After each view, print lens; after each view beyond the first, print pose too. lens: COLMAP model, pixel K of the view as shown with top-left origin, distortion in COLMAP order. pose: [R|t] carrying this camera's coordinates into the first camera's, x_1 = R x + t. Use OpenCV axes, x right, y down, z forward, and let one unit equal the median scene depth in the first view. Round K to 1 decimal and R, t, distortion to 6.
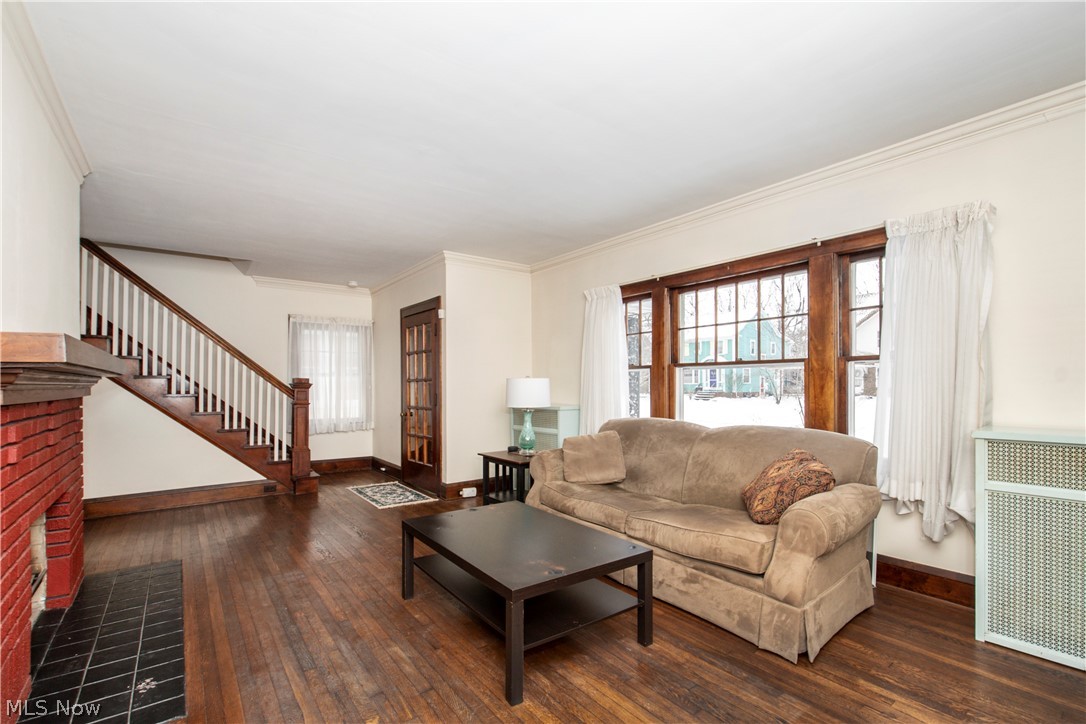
lens RADIAL K [[487.5, 0, 541.9], [0, 487.5, 382.0], [0, 0, 1]] dist [0.000226, -0.000066]
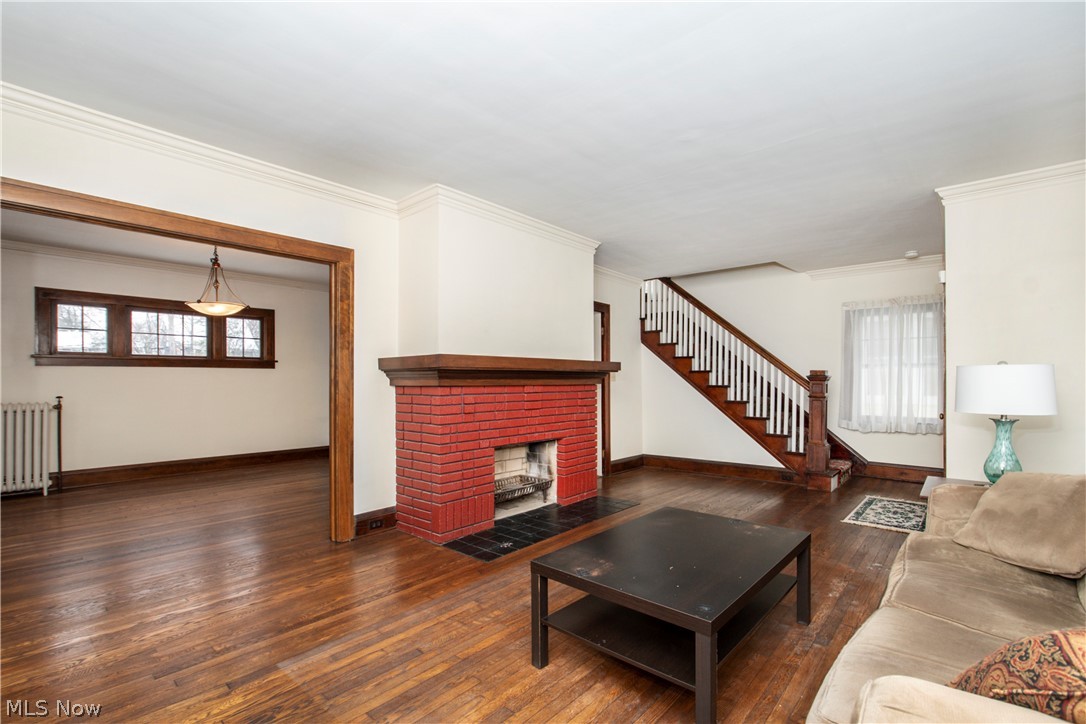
lens RADIAL K [[501.7, 0, 539.4], [0, 501.7, 376.5], [0, 0, 1]] dist [-0.060519, 0.014498]
pose [[0.199748, -0.004595, -0.979836, 0.372042], [0.003018, 0.999987, -0.004074, 0.007603], [0.979843, -0.002143, 0.199760, 0.287677]]
